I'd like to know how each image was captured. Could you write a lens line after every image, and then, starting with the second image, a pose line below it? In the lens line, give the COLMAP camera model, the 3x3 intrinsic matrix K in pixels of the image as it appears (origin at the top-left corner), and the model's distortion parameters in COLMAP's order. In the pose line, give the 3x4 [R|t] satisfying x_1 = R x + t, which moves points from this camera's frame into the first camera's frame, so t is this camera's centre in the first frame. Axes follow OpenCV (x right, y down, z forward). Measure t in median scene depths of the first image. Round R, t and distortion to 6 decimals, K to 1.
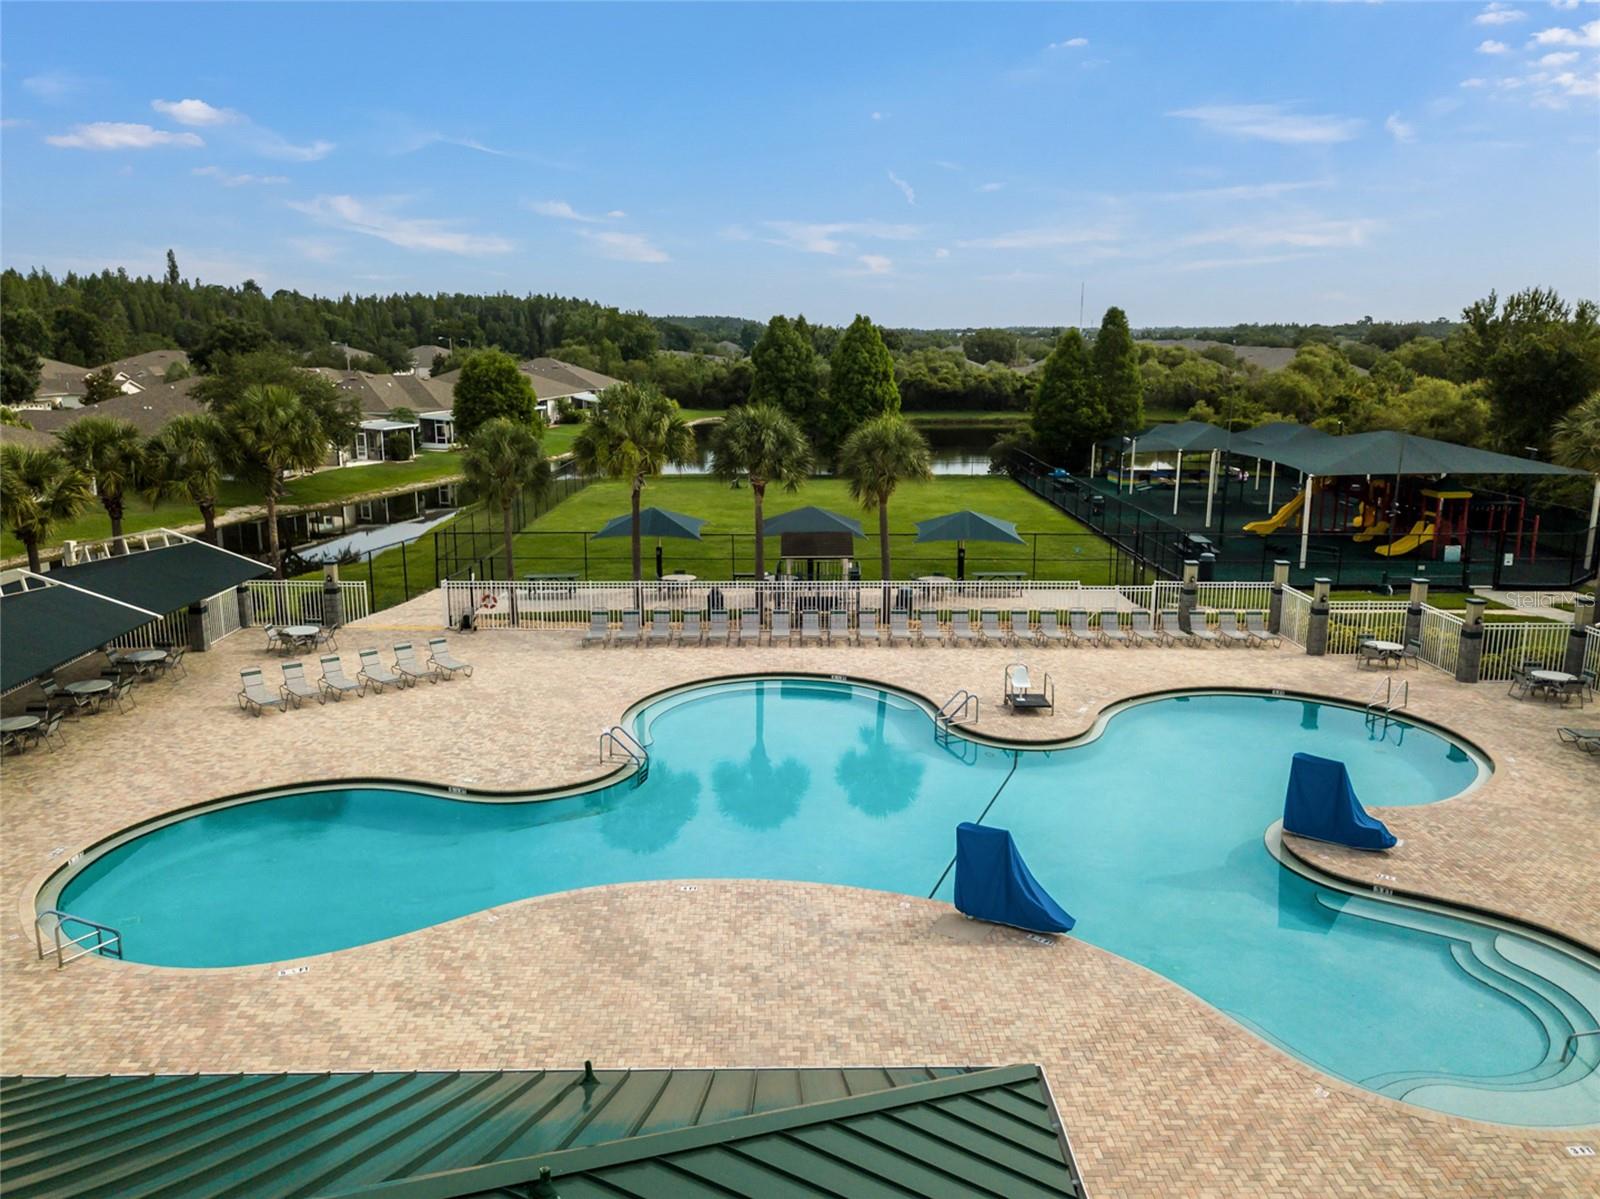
lens RADIAL K [[1247.4, 0, 800.0], [0, 1247.4, 599.5], [0, 0, 1]] dist [0.011307, 0.003192]
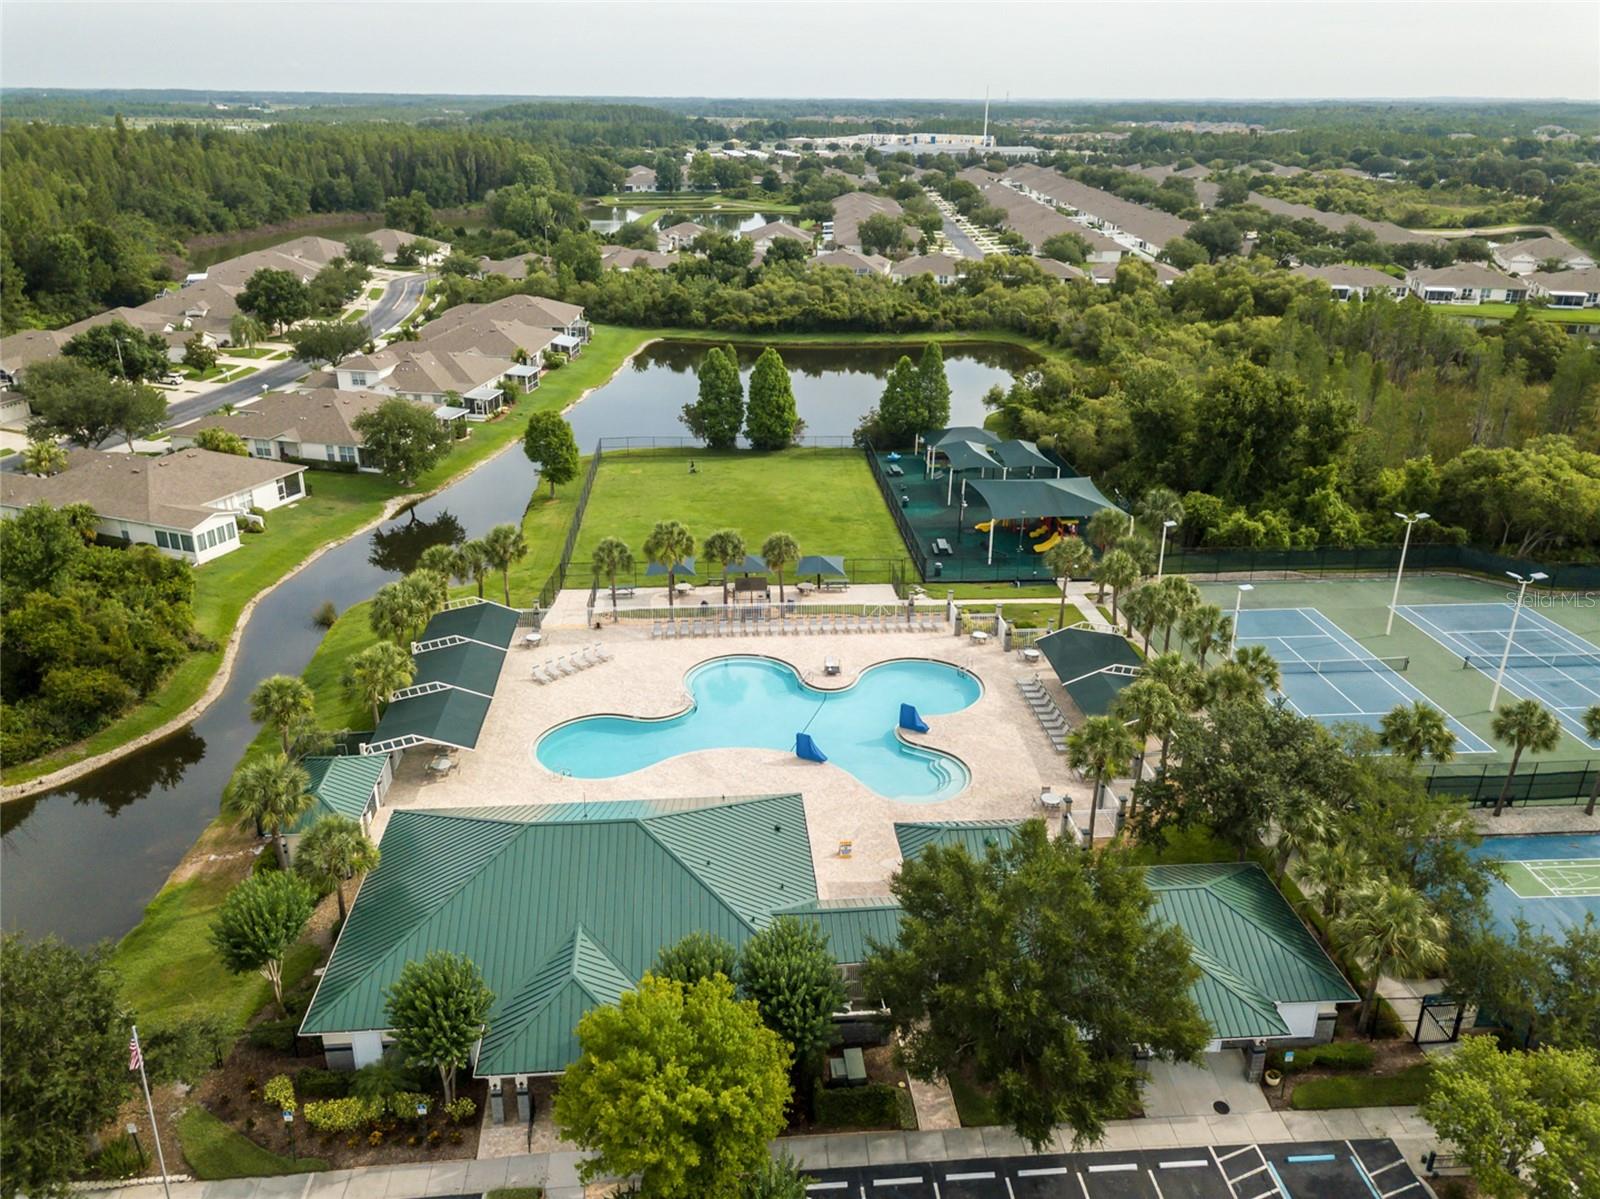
lens RADIAL K [[1180.6, 0, 800.0], [0, 1180.6, 599.5], [0, 0, 1]] dist [-0.002456, 0.000017]
pose [[0.997513, -0.024379, 0.066130, -0.036831], [0.013240, 0.986385, 0.163919, -0.349382], [-0.069225, -0.162636, 0.984255, -1.055692]]
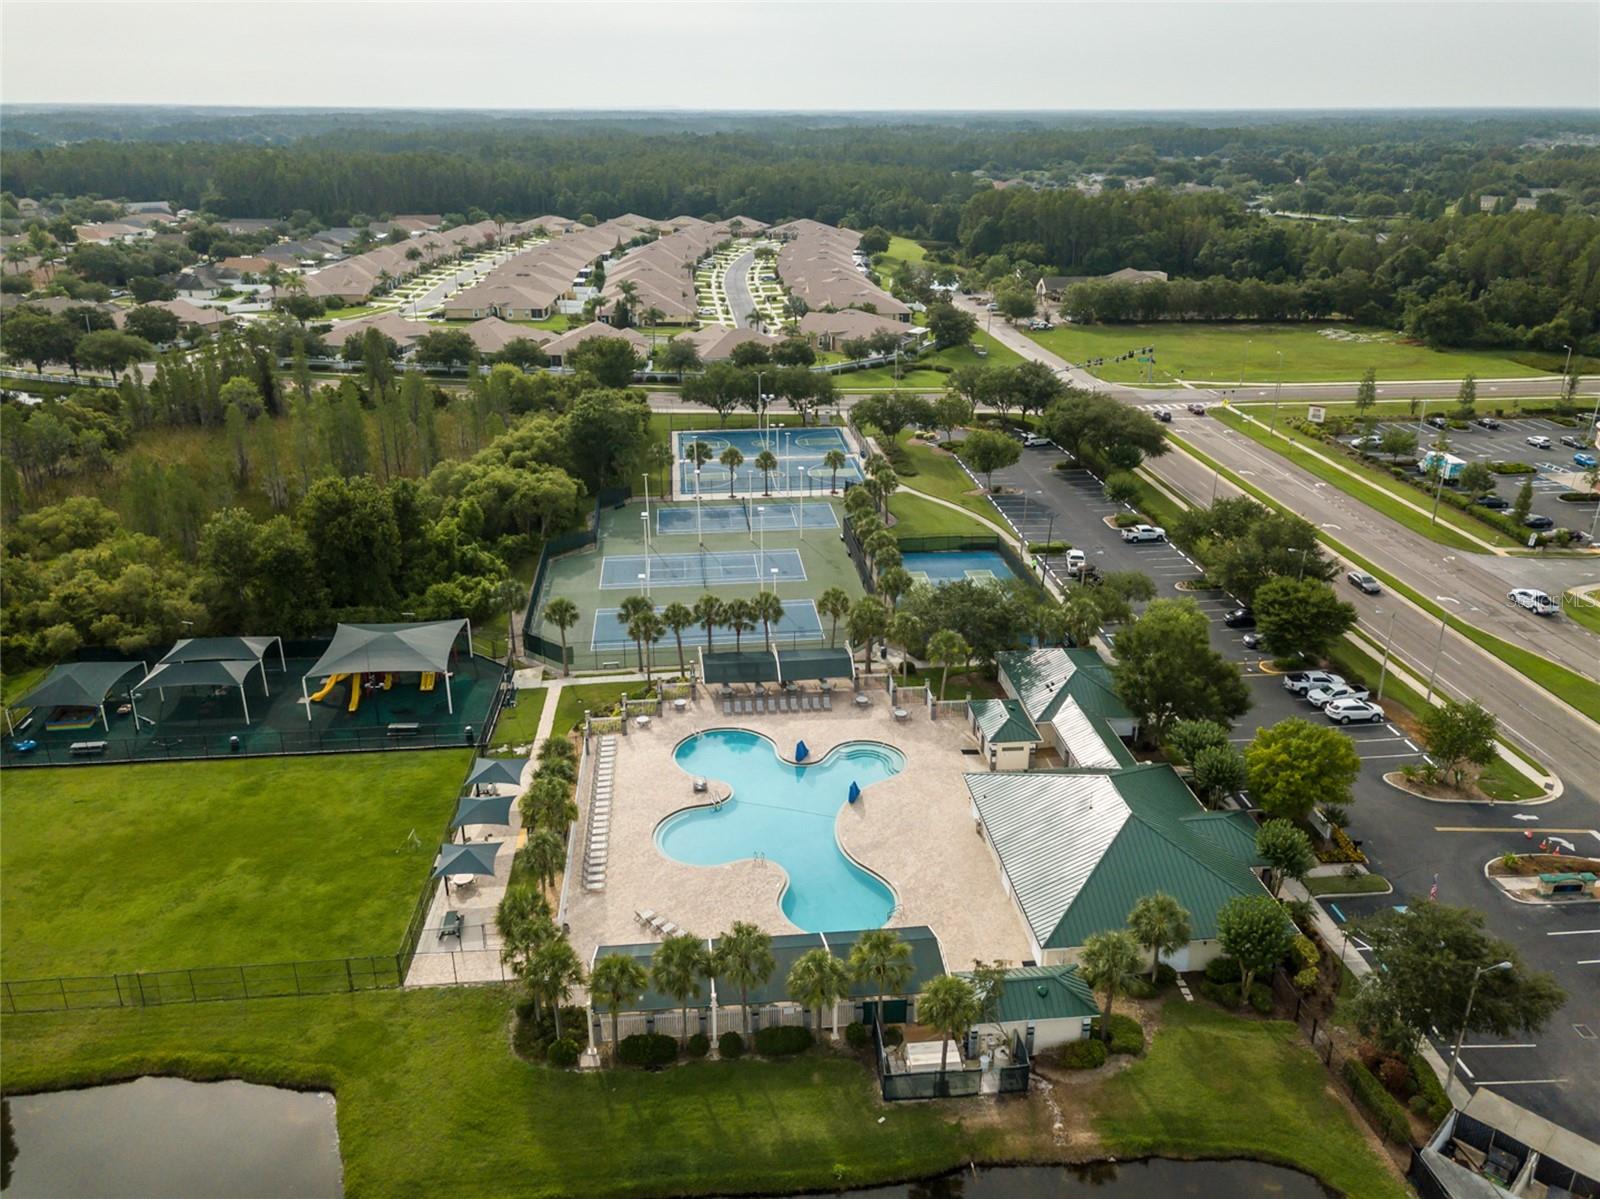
lens RADIAL K [[1247.4, 0, 800.0], [0, 1247.4, 599.5], [0, 0, 1]] dist [0.011307, 0.003192]
pose [[-0.085053, -0.374002, 0.923520, -1.742695], [0.218356, 0.897350, 0.383514, -1.026043], [-0.972156, 0.234275, 0.005343, 0.380703]]
